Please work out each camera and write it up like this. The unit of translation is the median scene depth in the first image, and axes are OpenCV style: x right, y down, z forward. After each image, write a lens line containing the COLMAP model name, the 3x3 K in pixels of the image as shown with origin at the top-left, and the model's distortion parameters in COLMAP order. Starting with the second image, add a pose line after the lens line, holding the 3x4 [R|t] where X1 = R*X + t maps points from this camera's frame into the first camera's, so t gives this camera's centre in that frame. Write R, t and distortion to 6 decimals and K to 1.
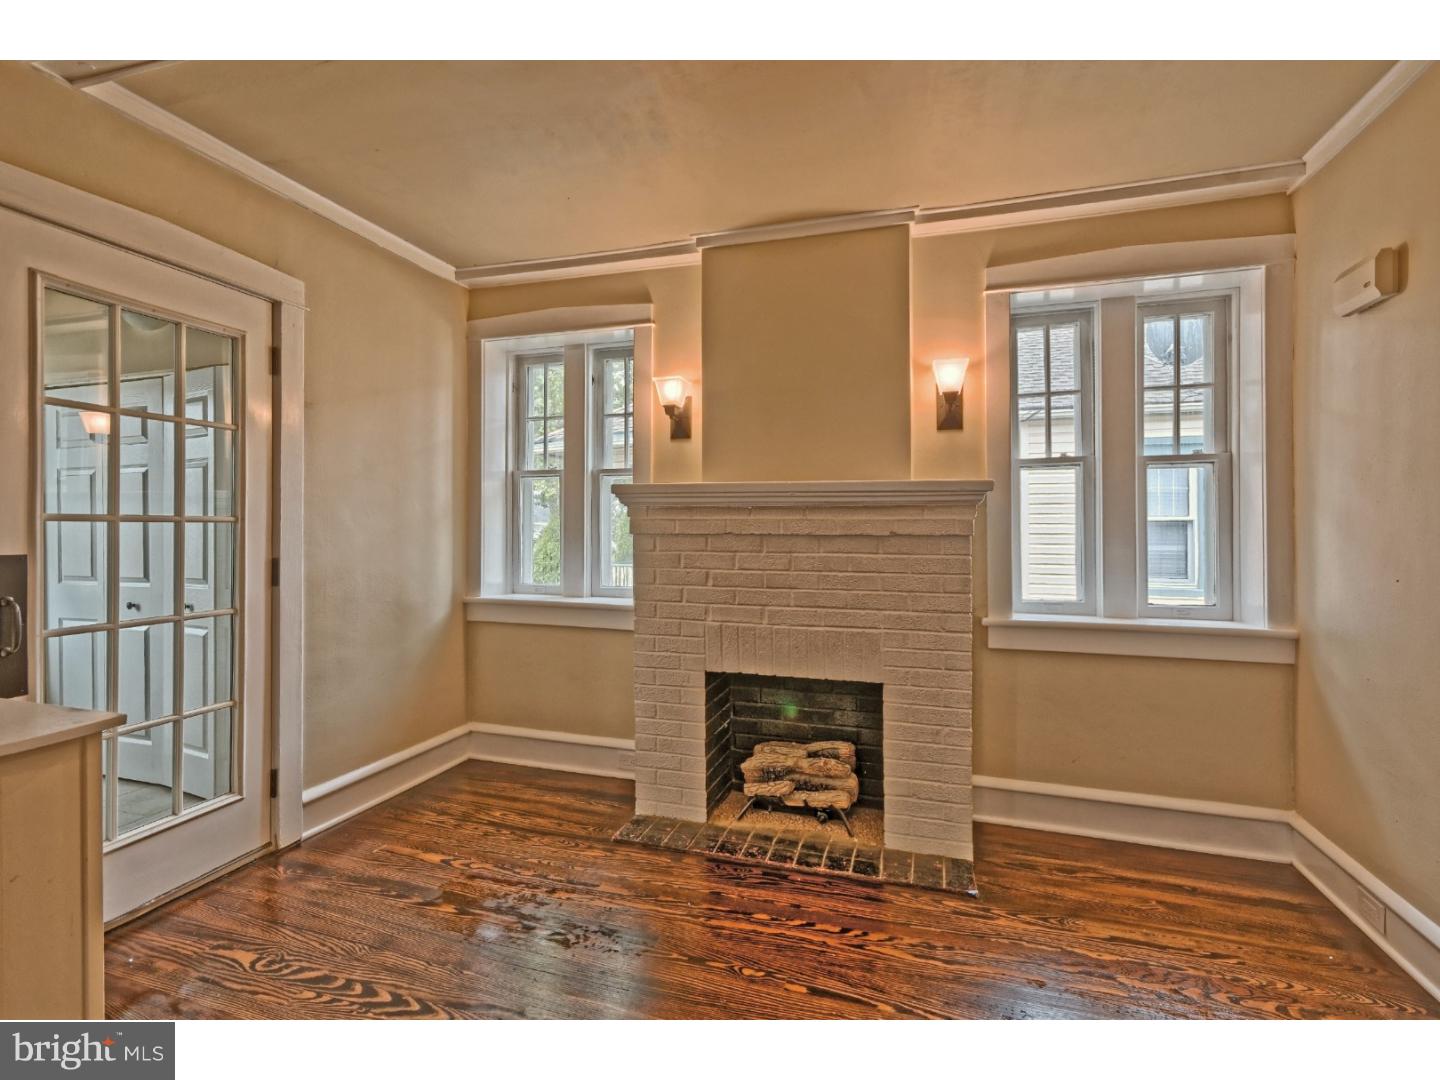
lens RADIAL K [[664.8, 0, 720.0], [0, 664.8, 540.0], [0, 0, 1]] dist [-0.003691, -0.000642]
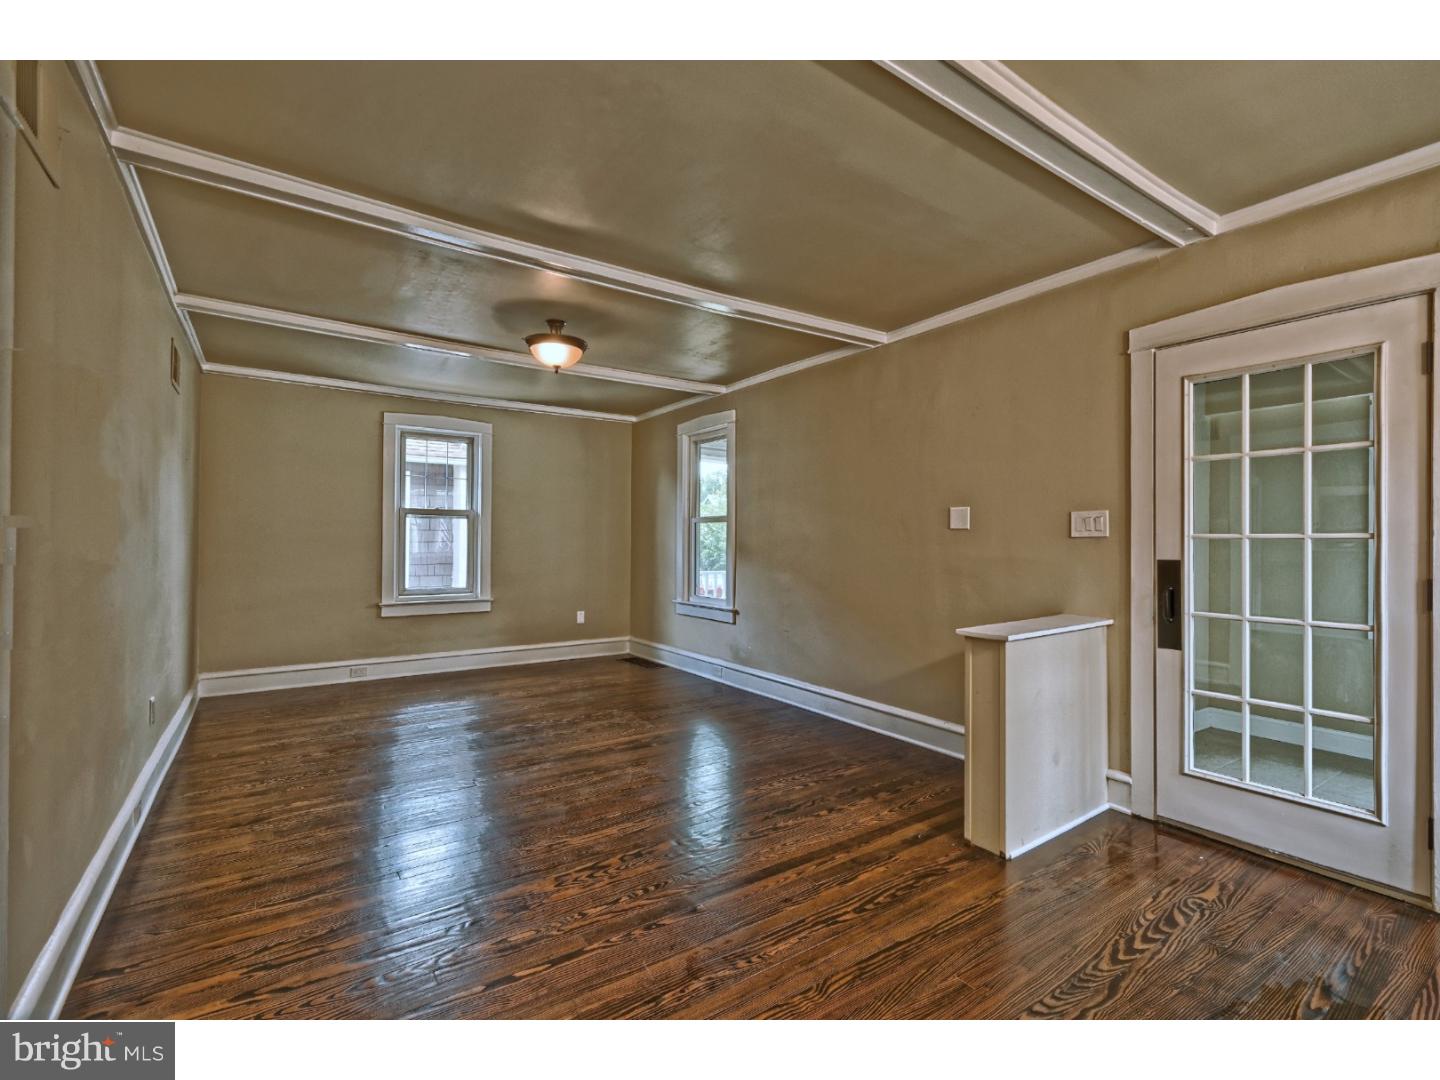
lens RADIAL K [[664.8, 0, 720.0], [0, 664.8, 540.0], [0, 0, 1]] dist [-0.003691, -0.000642]
pose [[-0.625365, -0.007834, -0.780293, 0.704660], [-0.024773, 0.999645, 0.009818, -0.009674], [0.779939, 0.025470, -0.625337, 0.927203]]
